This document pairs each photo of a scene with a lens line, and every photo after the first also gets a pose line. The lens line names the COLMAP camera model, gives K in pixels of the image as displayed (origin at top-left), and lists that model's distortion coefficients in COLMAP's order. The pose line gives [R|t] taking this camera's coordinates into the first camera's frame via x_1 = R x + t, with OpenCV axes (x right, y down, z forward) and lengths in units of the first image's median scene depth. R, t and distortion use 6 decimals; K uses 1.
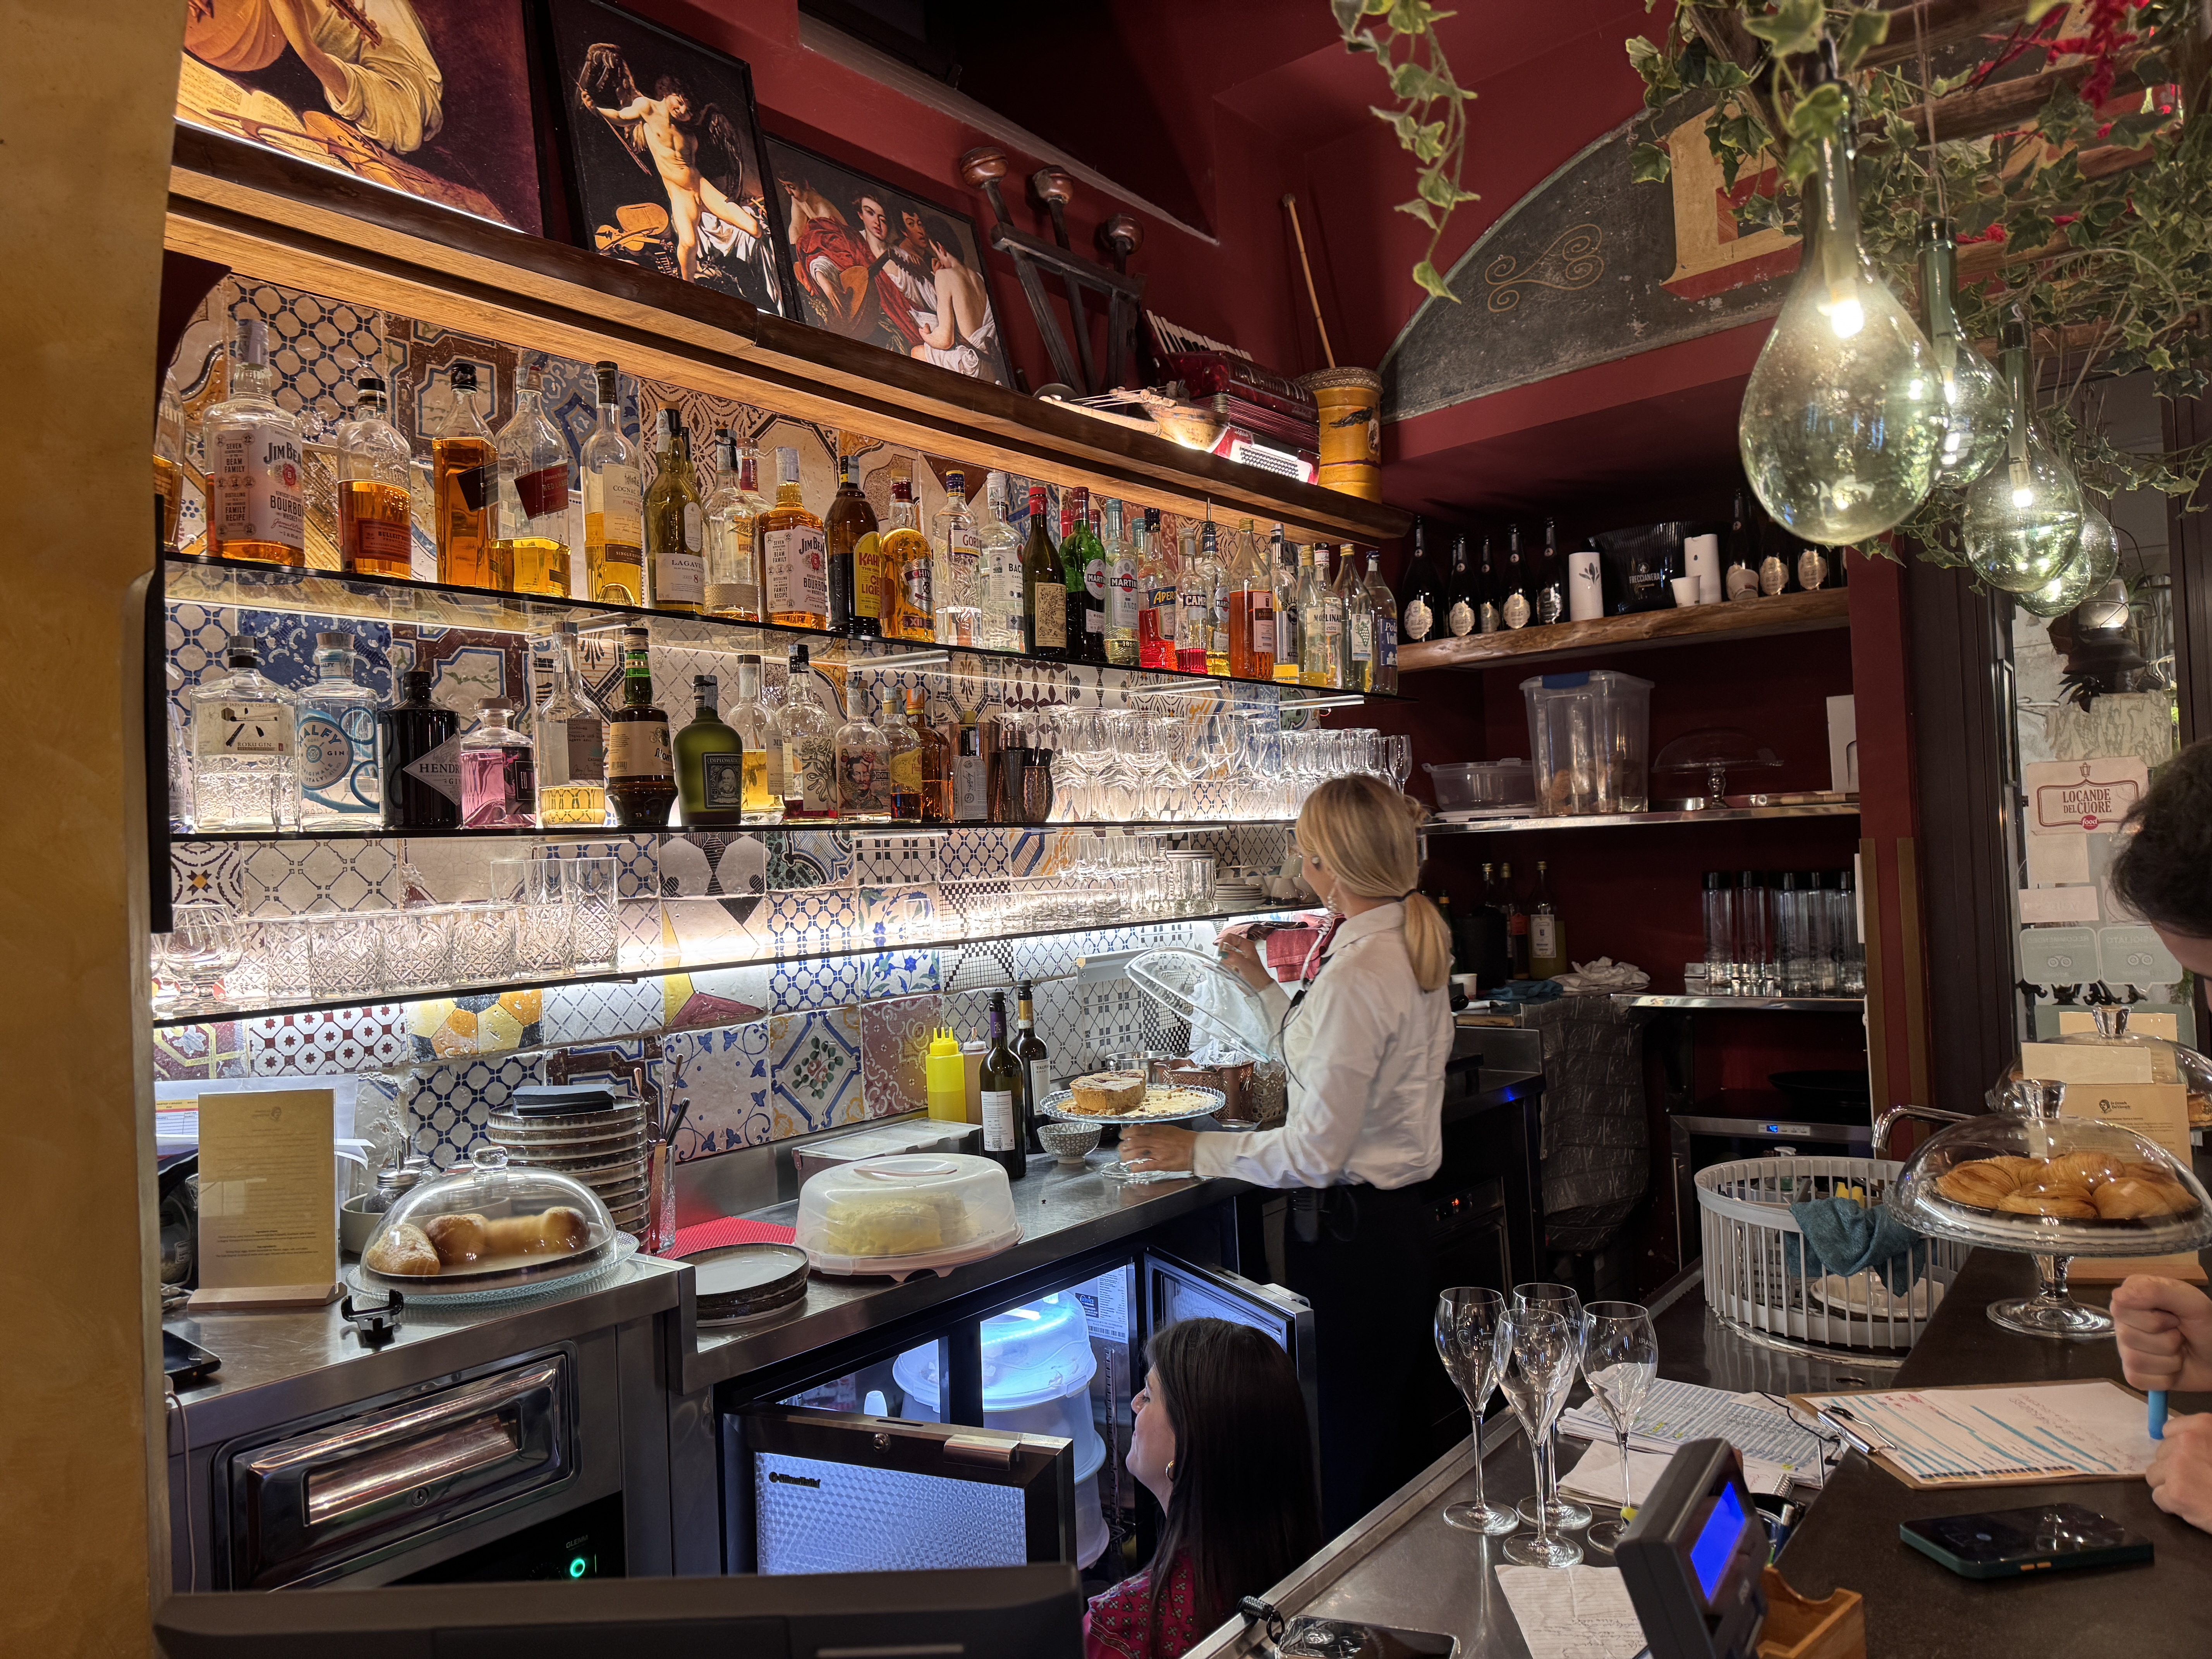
lens RADIAL K [[1526.2, 0, 1095.6], [0, 1526.2, 840.4], [0, 0, 1]] dist [0.001241, -0.003526]
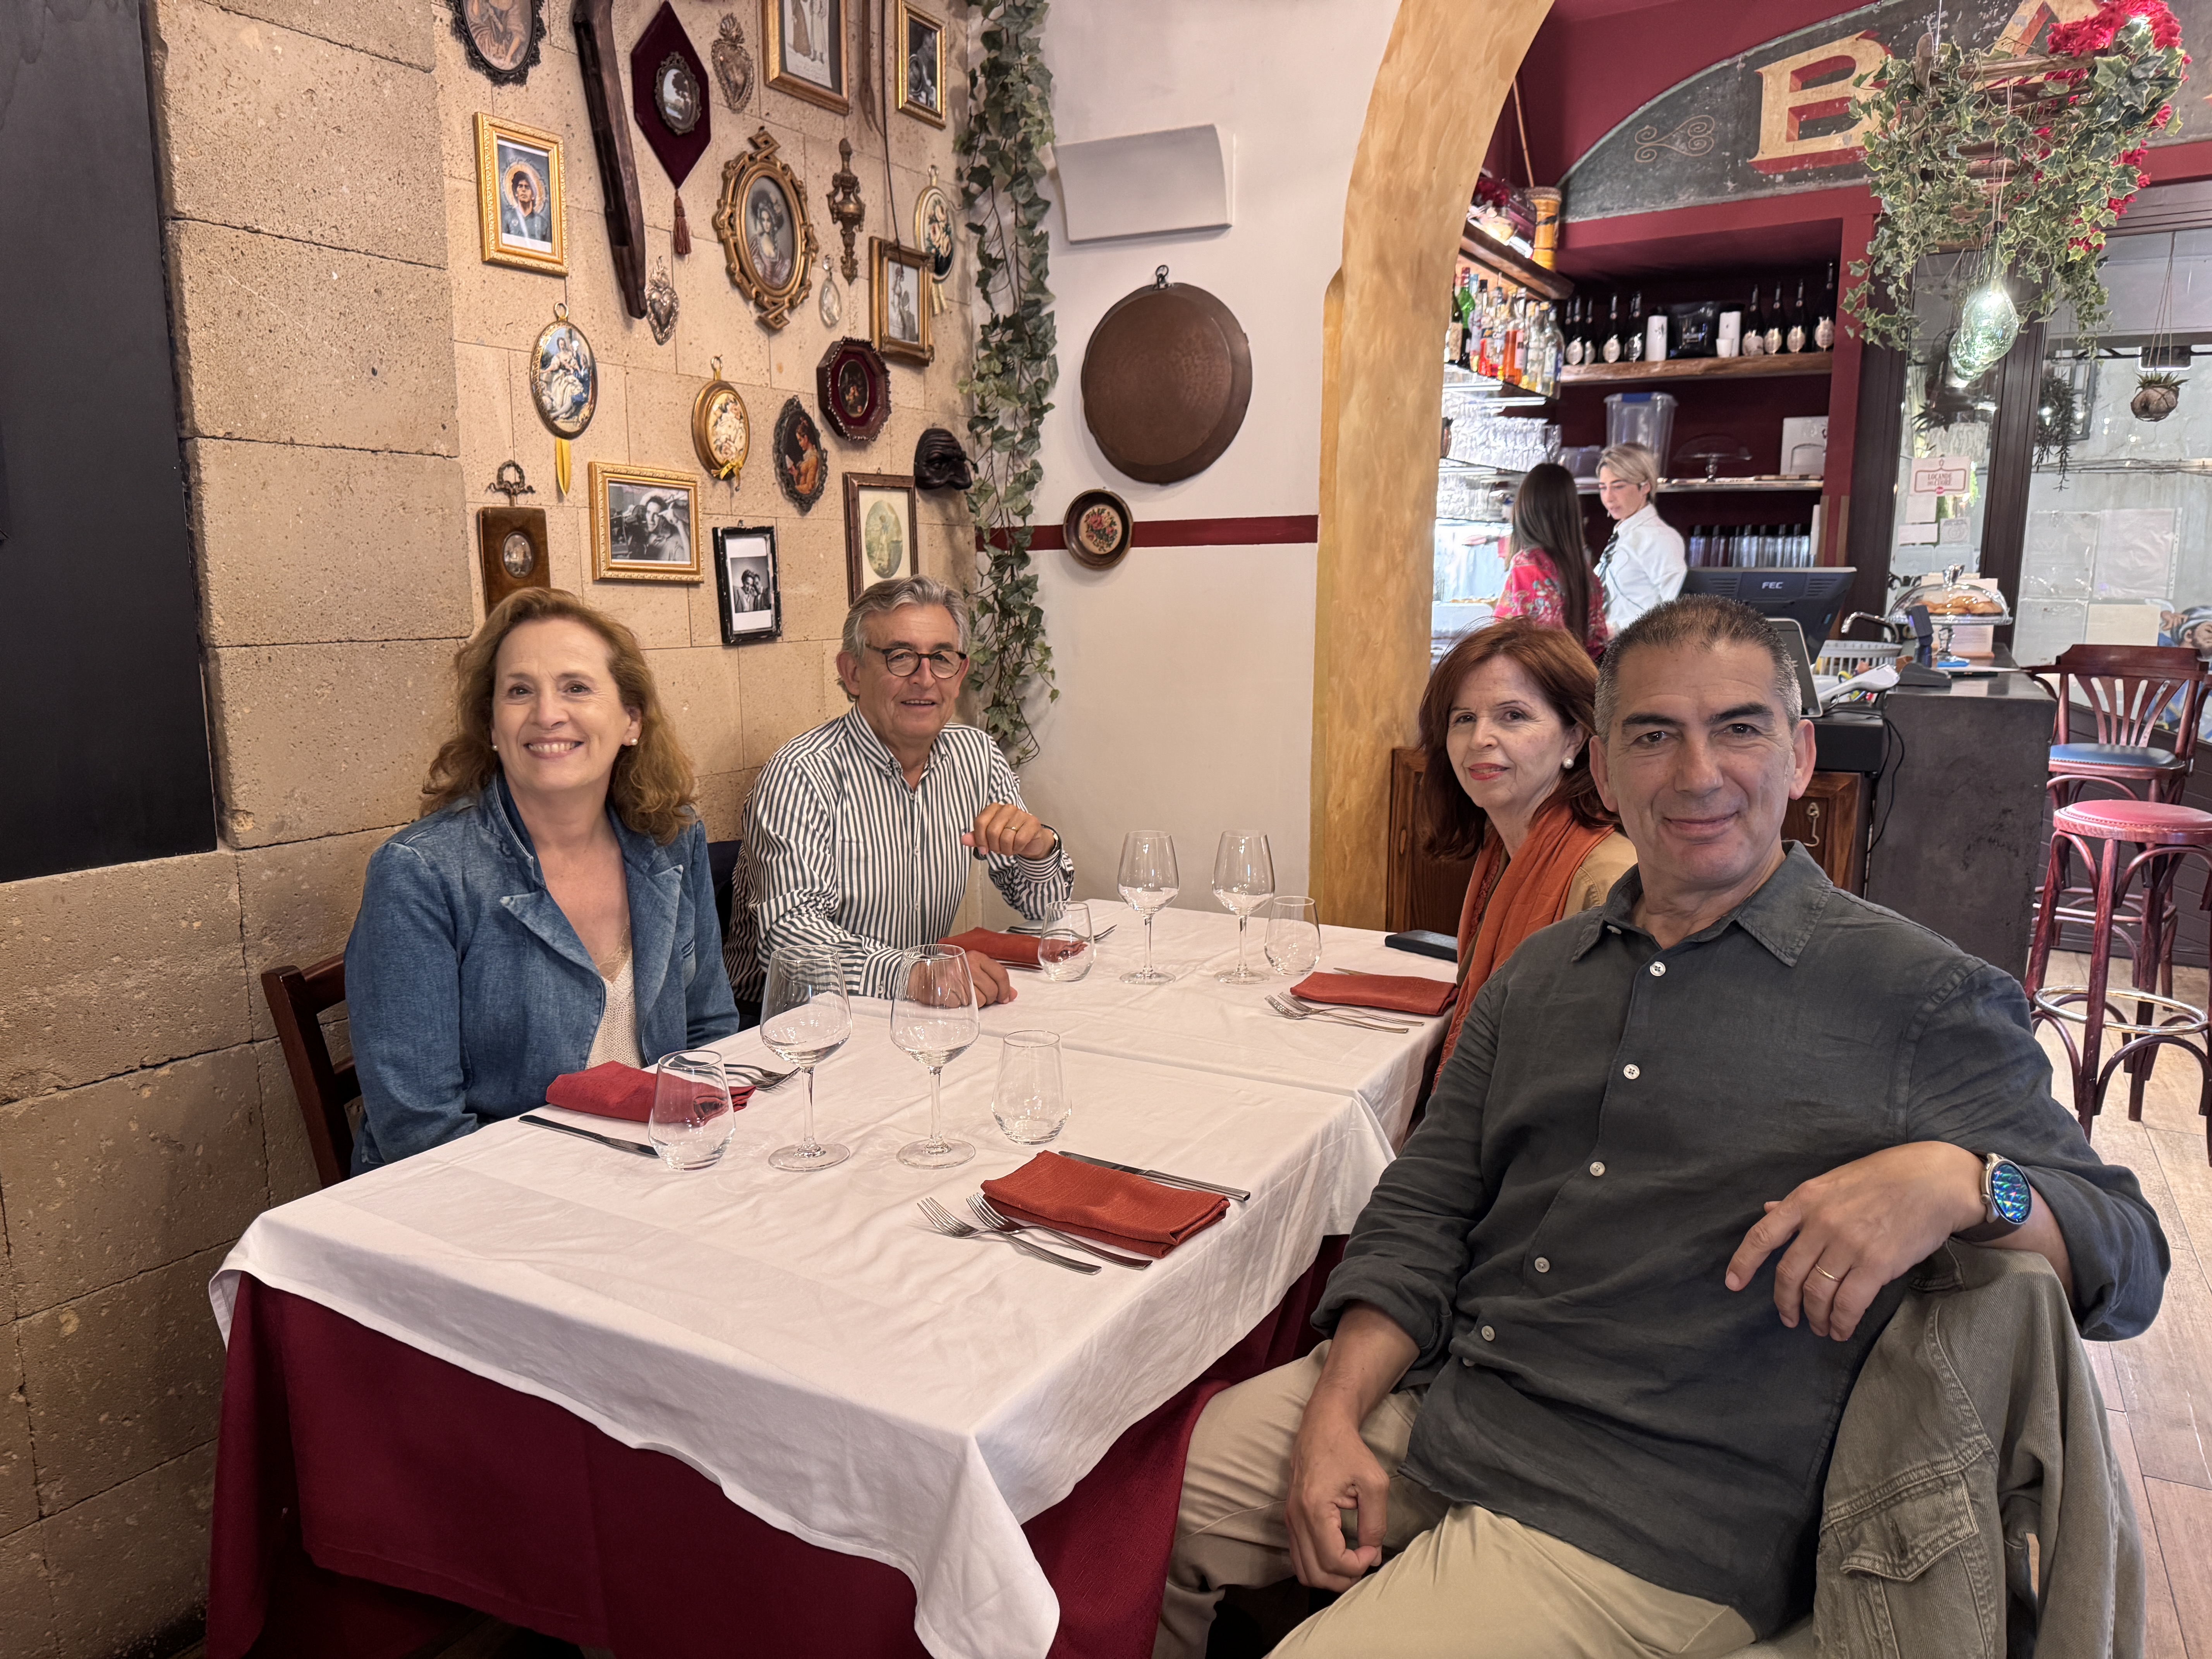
lens RADIAL K [[1526.2, 0, 1117.7], [0, 1526.2, 823.6], [0, 0, 1]] dist [0.001241, -0.003526]
pose [[0.984686, 0.021572, 0.172996, -0.547271], [-0.052011, 0.983475, 0.173412, 0.095215], [-0.166397, -0.179754, 0.969536, -0.608650]]
